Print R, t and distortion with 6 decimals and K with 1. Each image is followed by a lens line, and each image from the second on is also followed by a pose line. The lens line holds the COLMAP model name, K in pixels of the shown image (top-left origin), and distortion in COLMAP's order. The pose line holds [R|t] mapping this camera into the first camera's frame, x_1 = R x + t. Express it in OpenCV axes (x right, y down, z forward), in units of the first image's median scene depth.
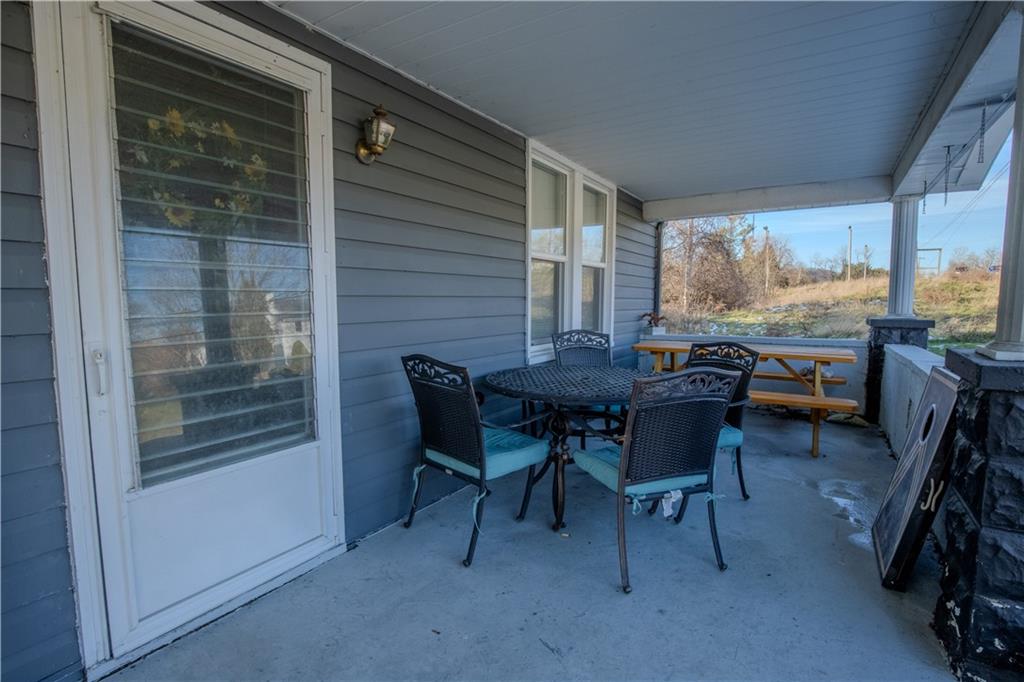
lens RADIAL K [[481.3, 0, 512.8], [0, 481.3, 344.8], [0, 0, 1]] dist [-0.037560, 0.008494]
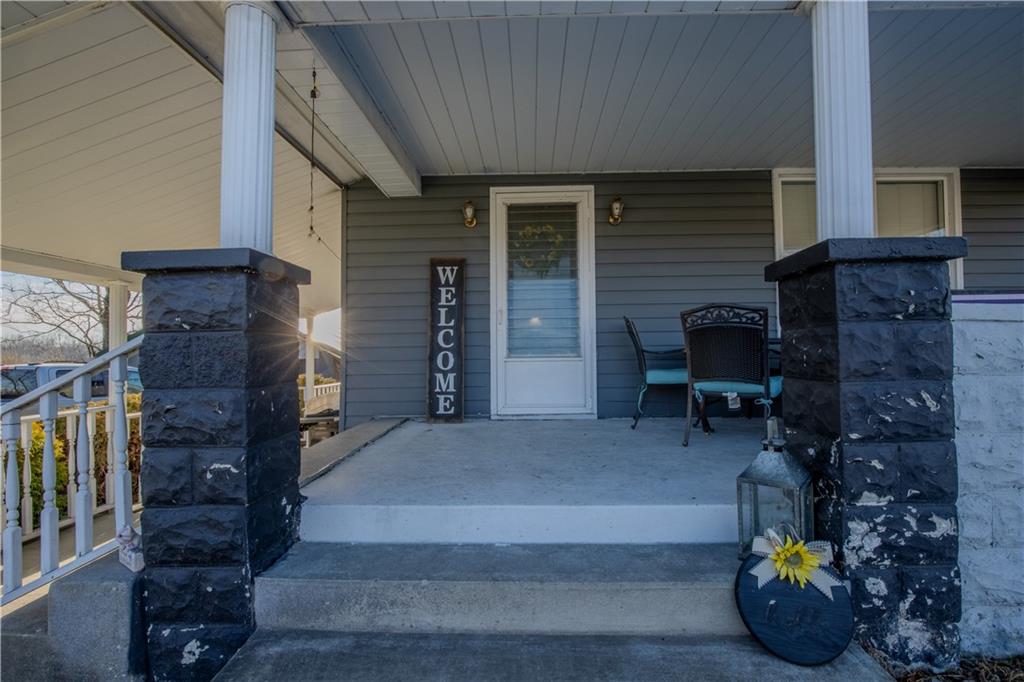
lens RADIAL K [[481.3, 0, 512.8], [0, 481.3, 344.8], [0, 0, 1]] dist [-0.037560, 0.008494]
pose [[0.519881, -0.025343, -0.853863, 1.275520], [-0.072672, 0.994624, -0.073768, 0.323363], [0.851142, 0.100403, 0.515245, -0.372544]]
